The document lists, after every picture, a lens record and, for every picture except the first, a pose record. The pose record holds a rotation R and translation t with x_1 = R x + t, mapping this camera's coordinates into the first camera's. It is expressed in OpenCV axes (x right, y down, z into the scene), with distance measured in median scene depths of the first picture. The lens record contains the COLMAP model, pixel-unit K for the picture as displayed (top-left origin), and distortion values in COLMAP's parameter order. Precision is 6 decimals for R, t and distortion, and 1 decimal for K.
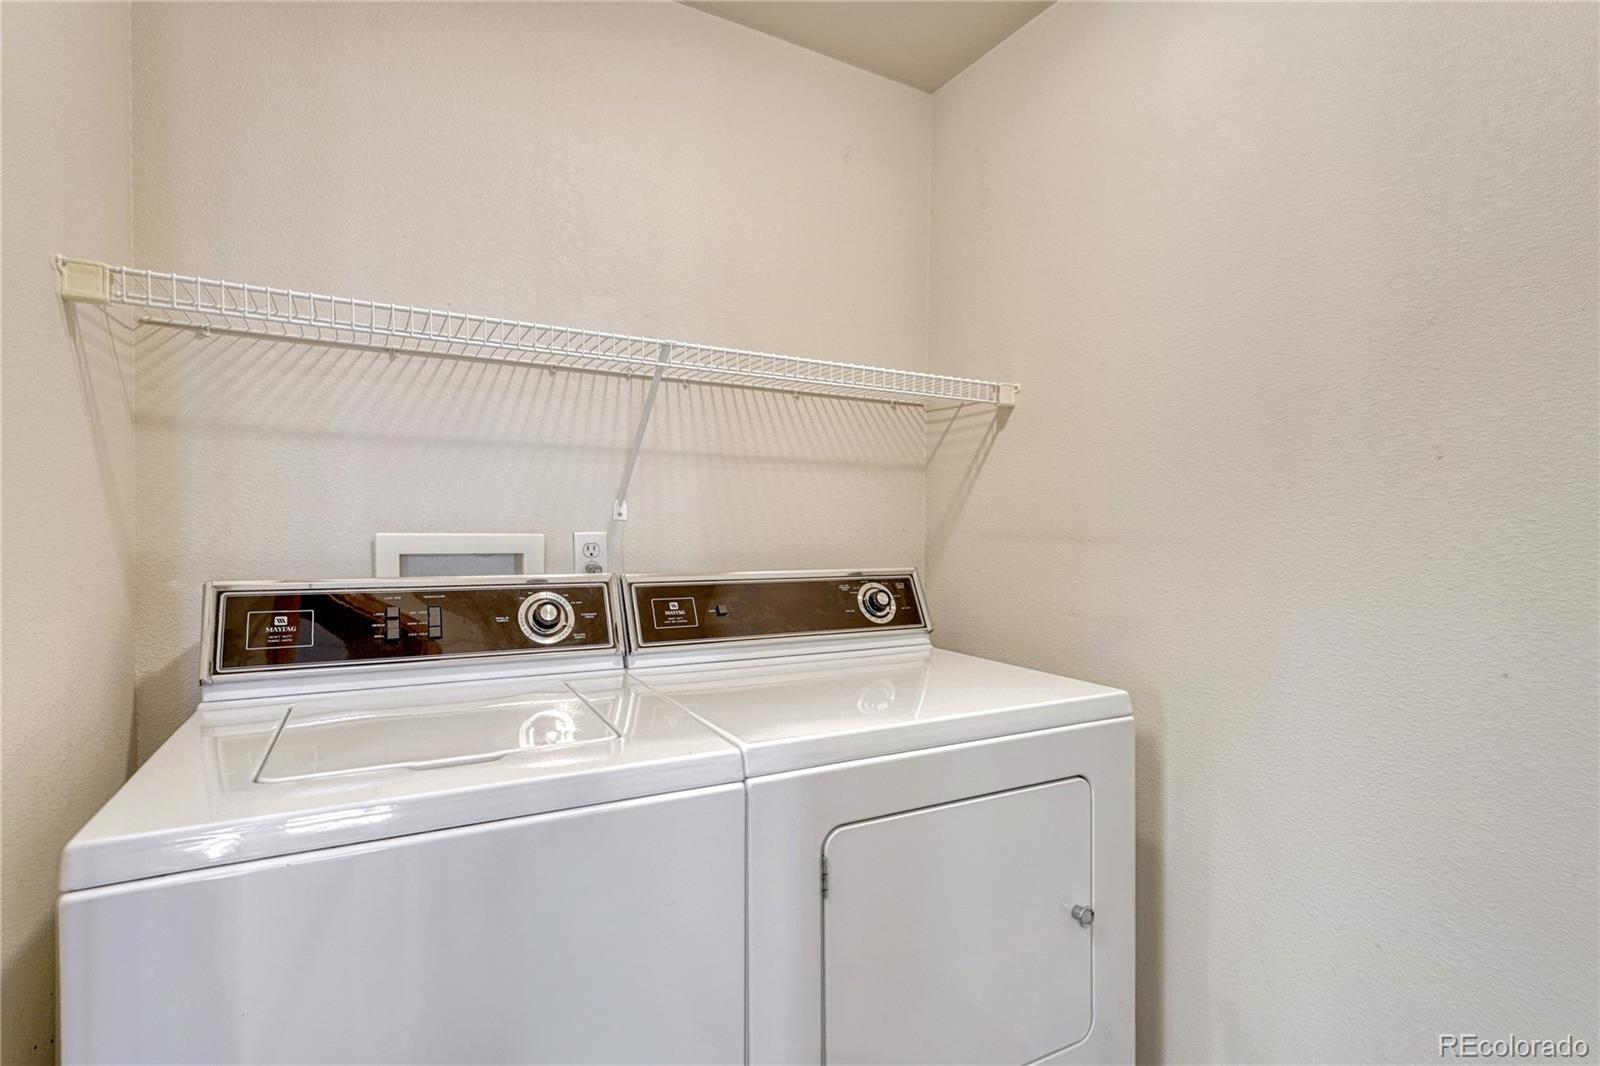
lens RADIAL K [[761.8, 0, 801.4], [0, 761.8, 535.1], [0, 0, 1]] dist [0.002288, -0.000083]
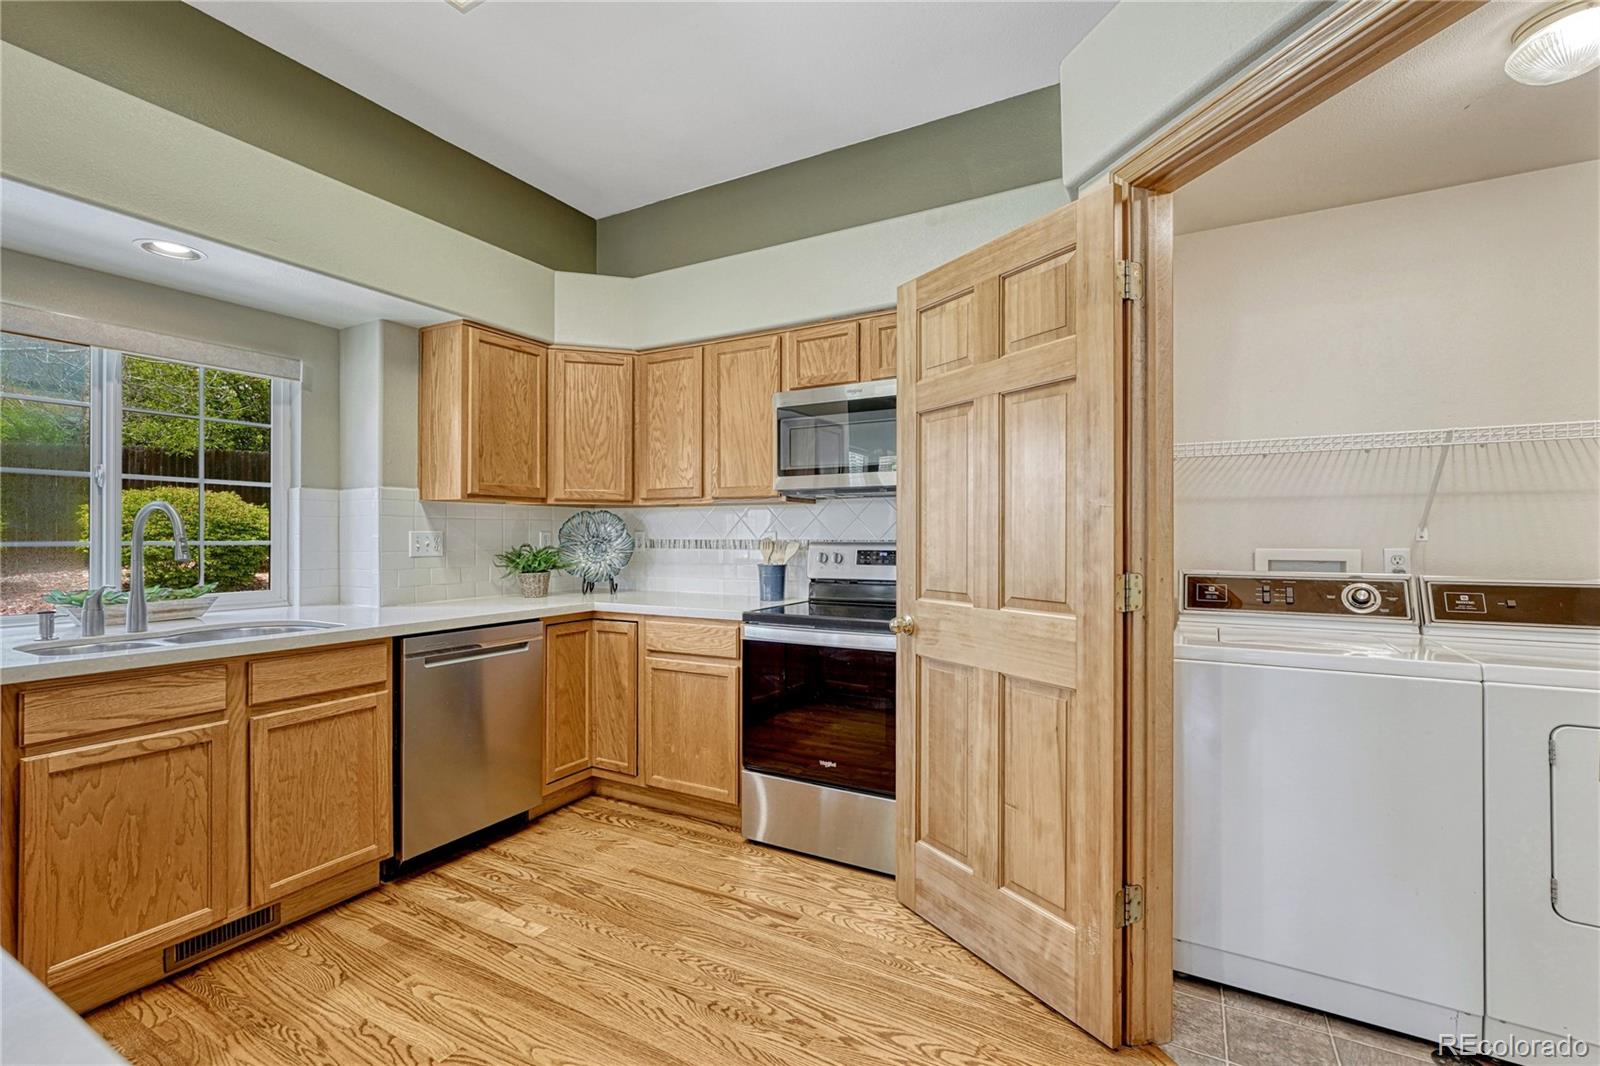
lens RADIAL K [[707.1, 0, 804.0], [0, 707.1, 543.4], [0, 0, 1]] dist [-0.001553, 0.000220]
pose [[0.521654, -0.003834, -0.853149, 0.352642], [-0.012377, 0.999851, -0.012062, 0.019533], [0.853067, 0.016852, 0.521529, -0.862247]]
